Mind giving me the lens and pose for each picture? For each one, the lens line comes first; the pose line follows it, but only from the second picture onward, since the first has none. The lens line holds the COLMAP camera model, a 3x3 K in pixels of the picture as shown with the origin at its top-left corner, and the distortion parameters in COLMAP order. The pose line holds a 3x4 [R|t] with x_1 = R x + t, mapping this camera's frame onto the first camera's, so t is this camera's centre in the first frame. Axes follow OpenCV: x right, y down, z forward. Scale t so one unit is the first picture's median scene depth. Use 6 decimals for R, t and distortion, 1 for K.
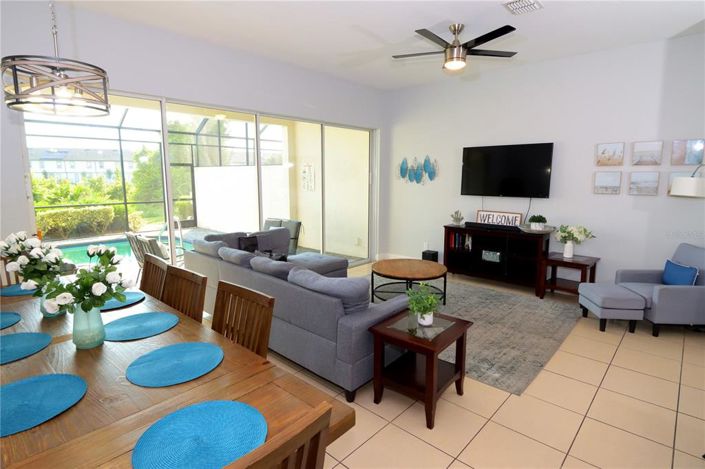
lens RADIAL K [[360.6, 0, 351.0], [0, 360.6, 229.2], [0, 0, 1]] dist [-0.014424, -0.001595]
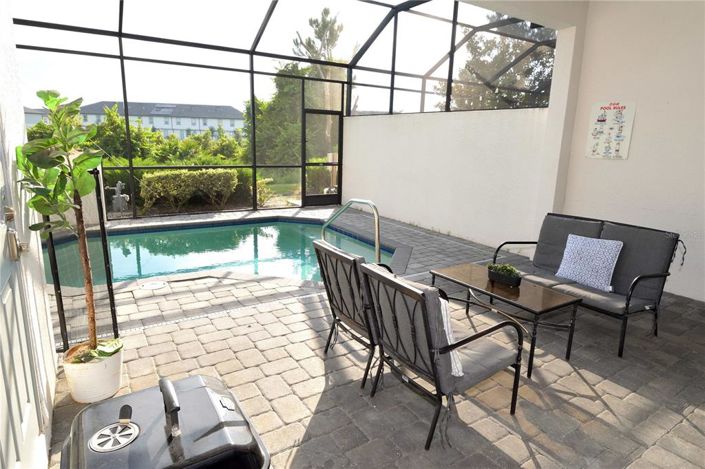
lens RADIAL K [[414.2, 0, 356.1], [0, 414.2, 233.5], [0, 0, 1]] dist [0.007120, 0.000341]
pose [[0.965722, 0.082634, -0.246073, -0.213993], [-0.064020, 0.994514, 0.082719, -0.020751], [0.251559, -0.064130, 0.965715, 0.249583]]
